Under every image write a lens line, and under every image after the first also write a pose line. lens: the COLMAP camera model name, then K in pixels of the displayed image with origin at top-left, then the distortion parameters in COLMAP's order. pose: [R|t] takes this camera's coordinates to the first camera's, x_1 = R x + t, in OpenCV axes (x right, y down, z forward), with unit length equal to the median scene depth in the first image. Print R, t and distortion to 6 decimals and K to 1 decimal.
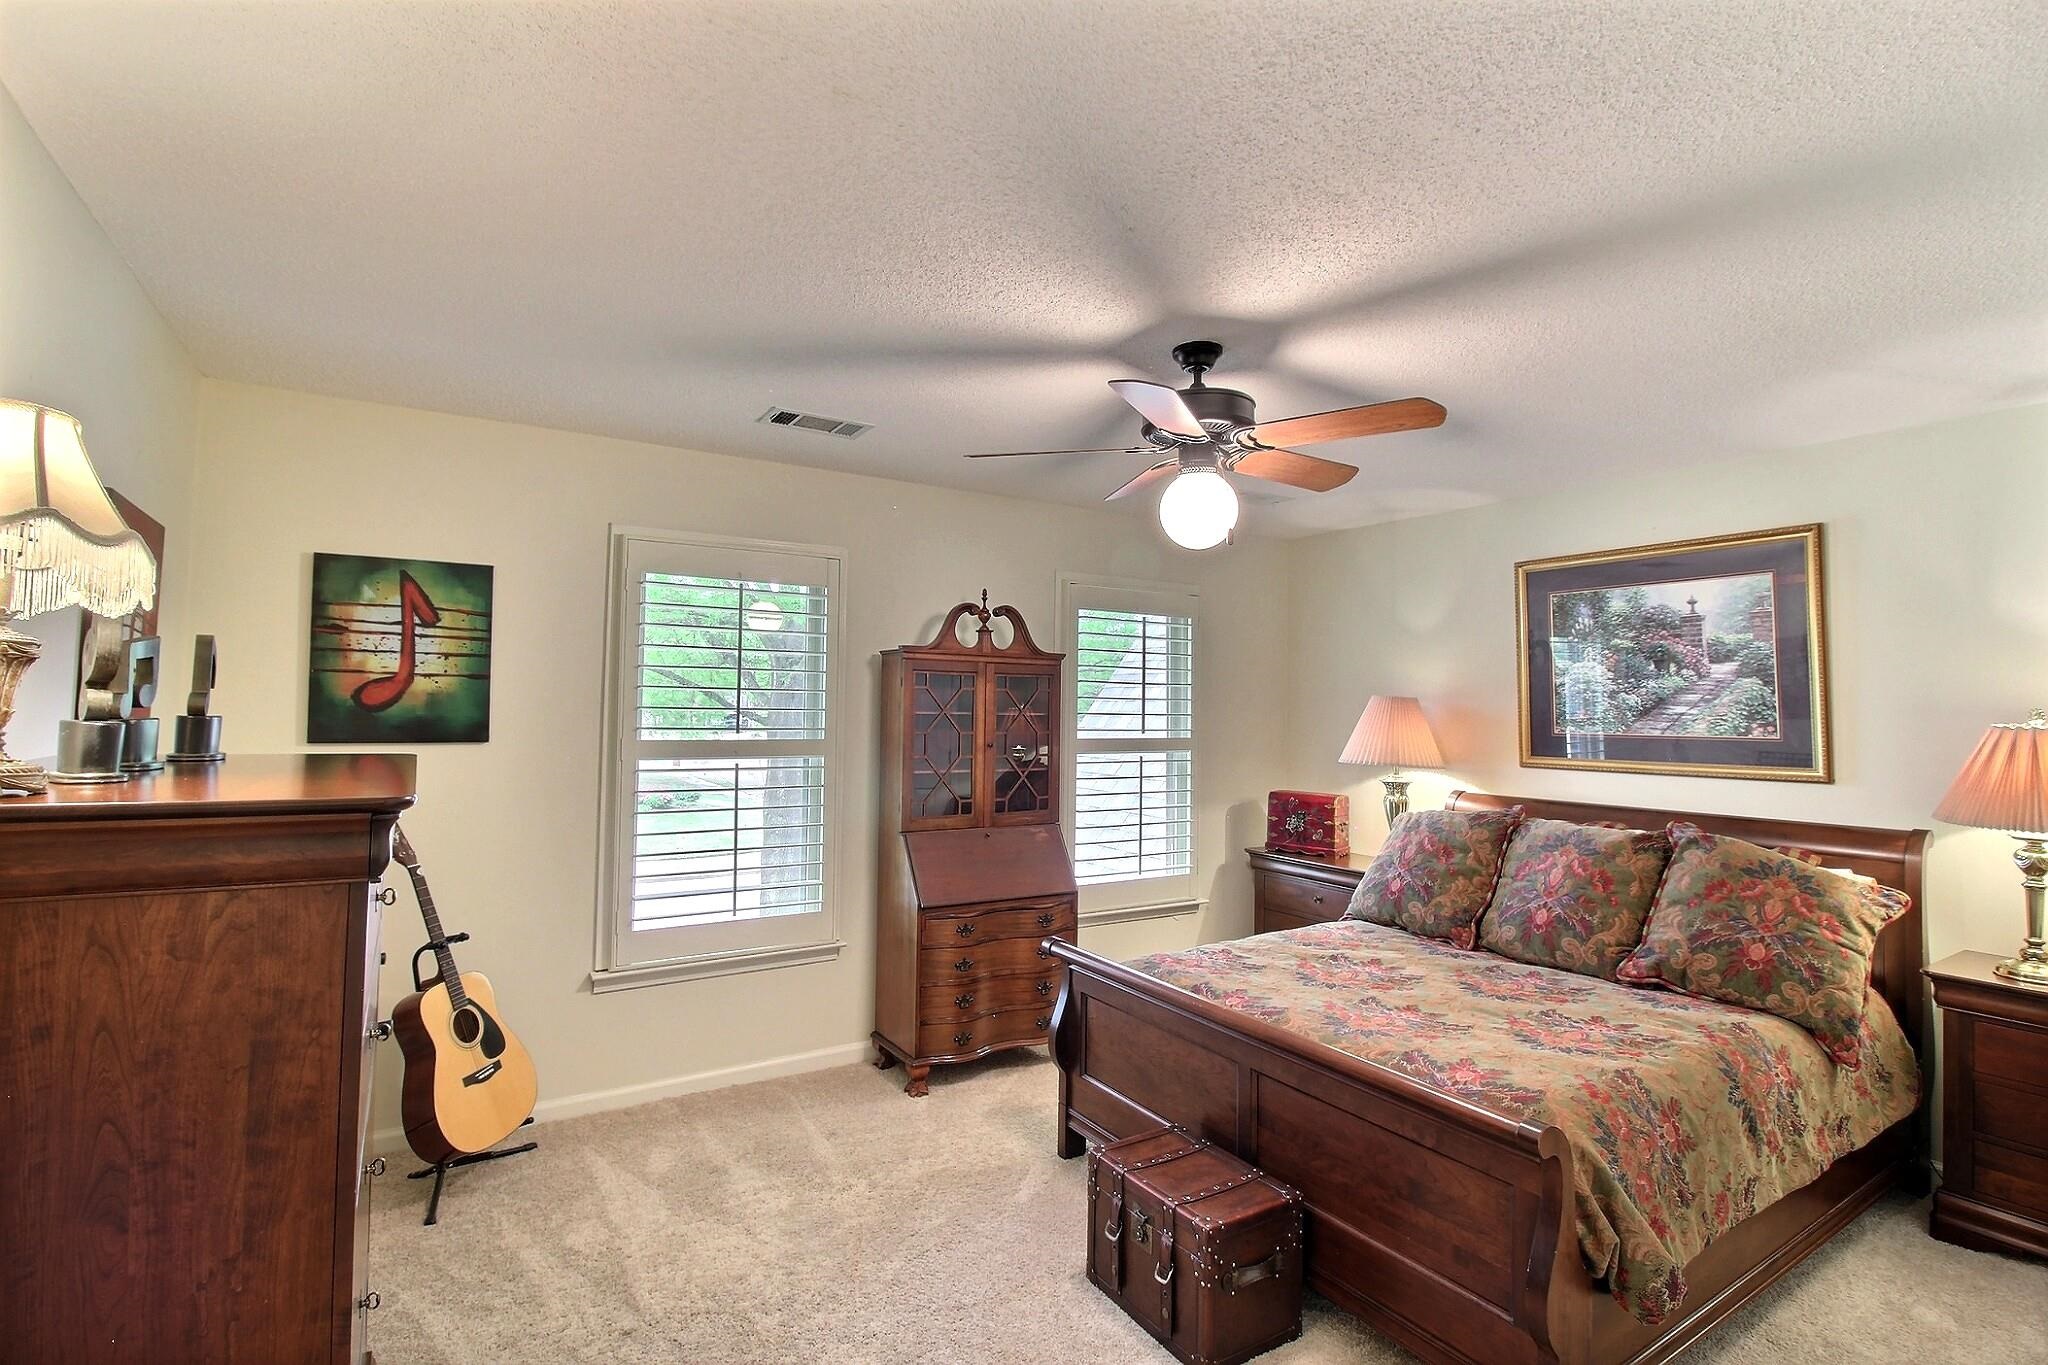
lens RADIAL K [[949.1, 0, 1017.5], [0, 949.1, 666.1], [0, 0, 1]] dist [-0.003292, -0.011694]
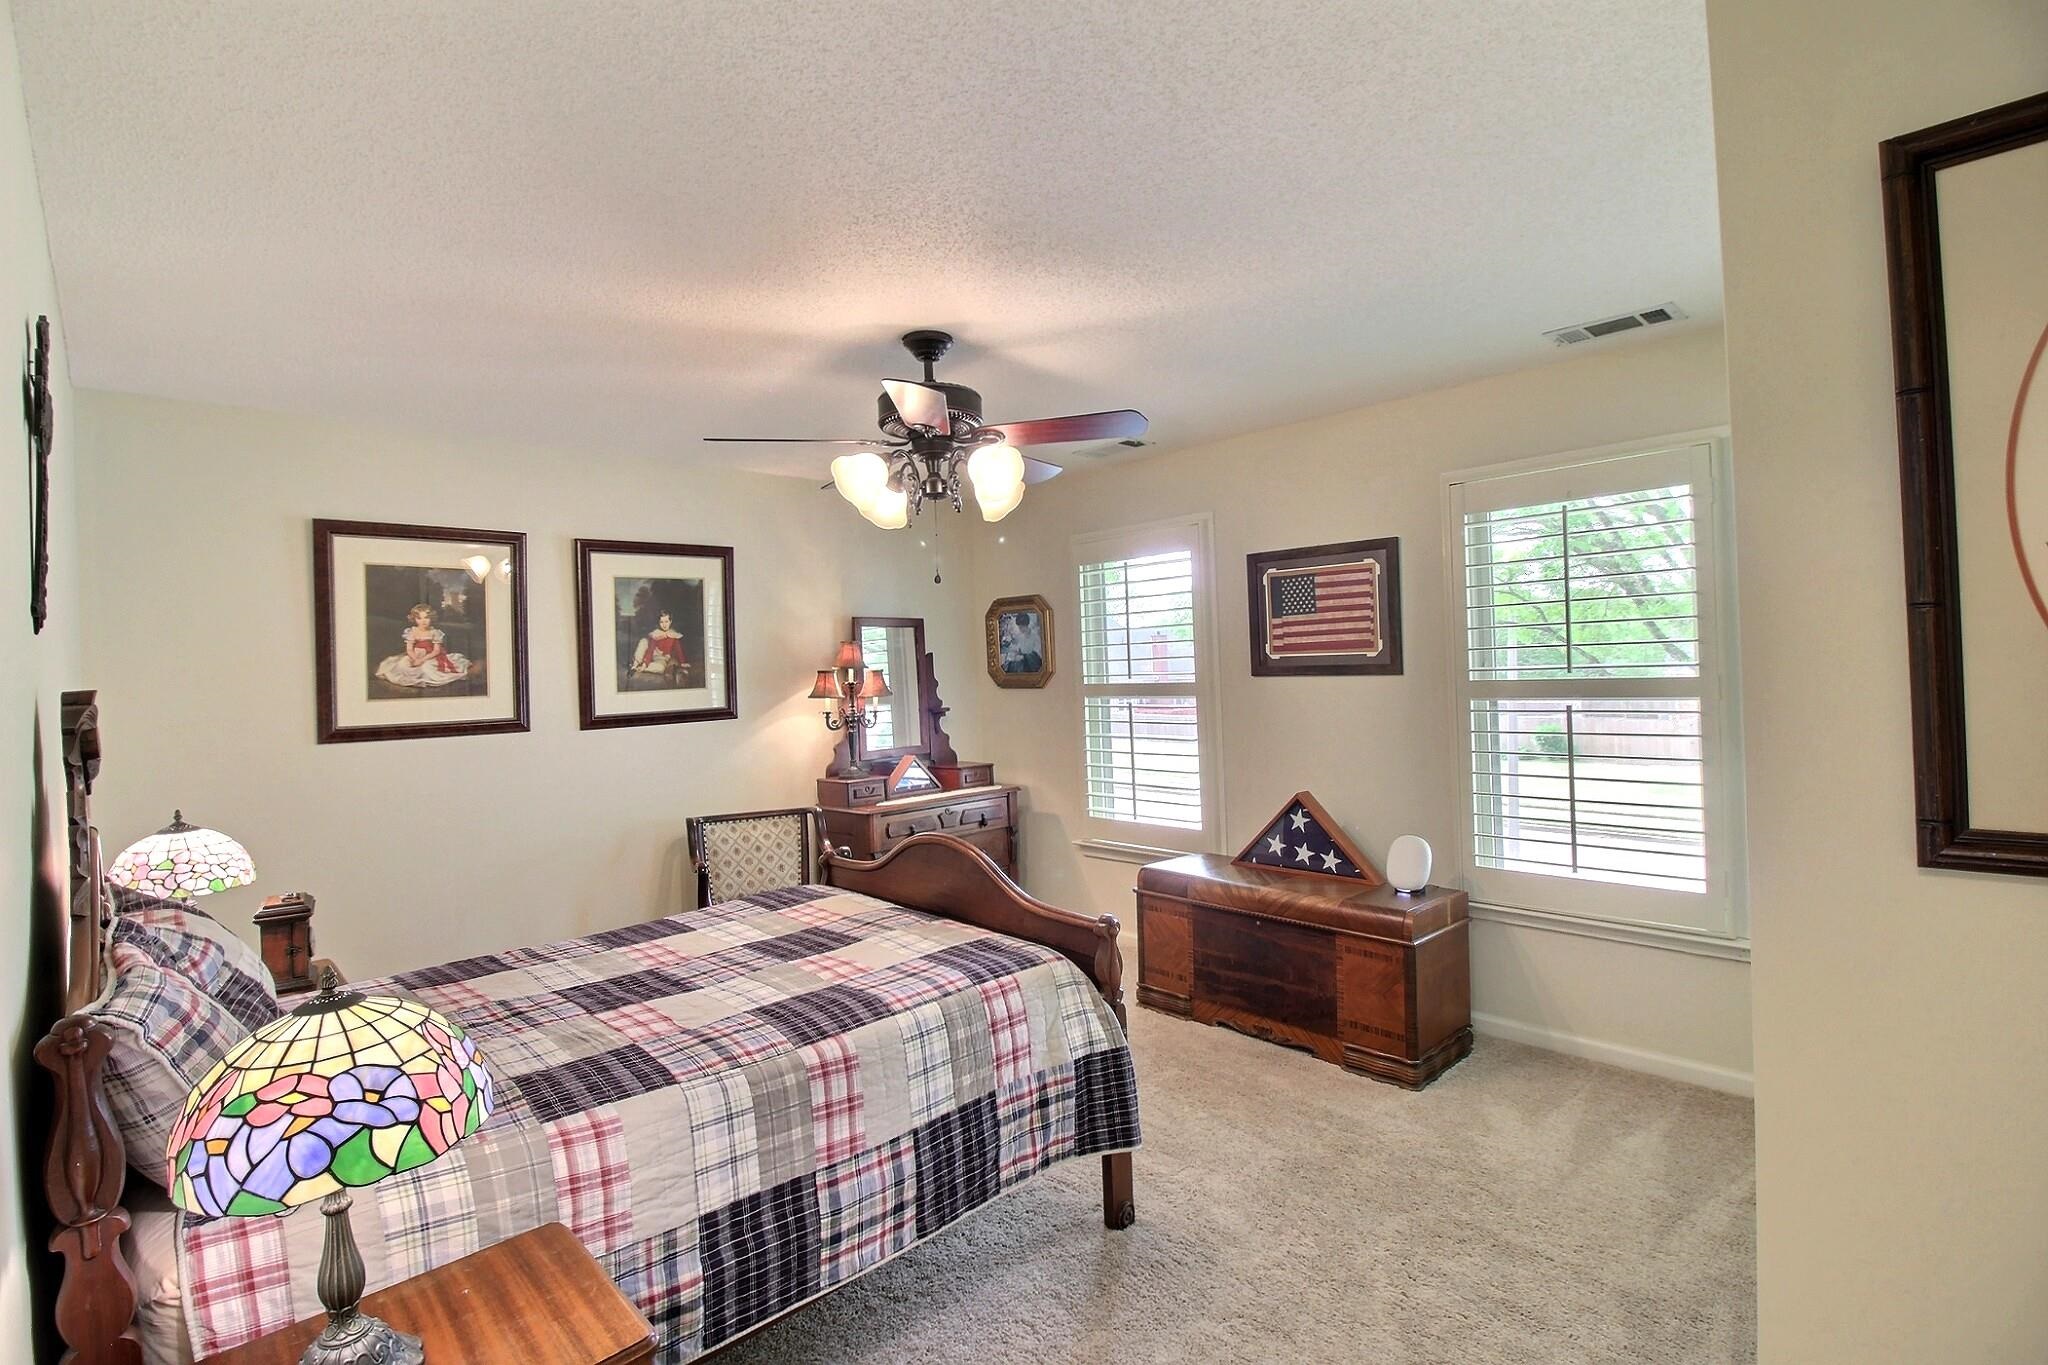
lens RADIAL K [[949.1, 0, 1017.5], [0, 949.1, 666.1], [0, 0, 1]] dist [-0.003292, -0.011694]
pose [[0.197747, -0.016361, -0.980116, 0.742449], [0.083380, 0.996518, 0.000187, 0.032732], [0.976700, -0.081759, 0.198423, 0.468805]]
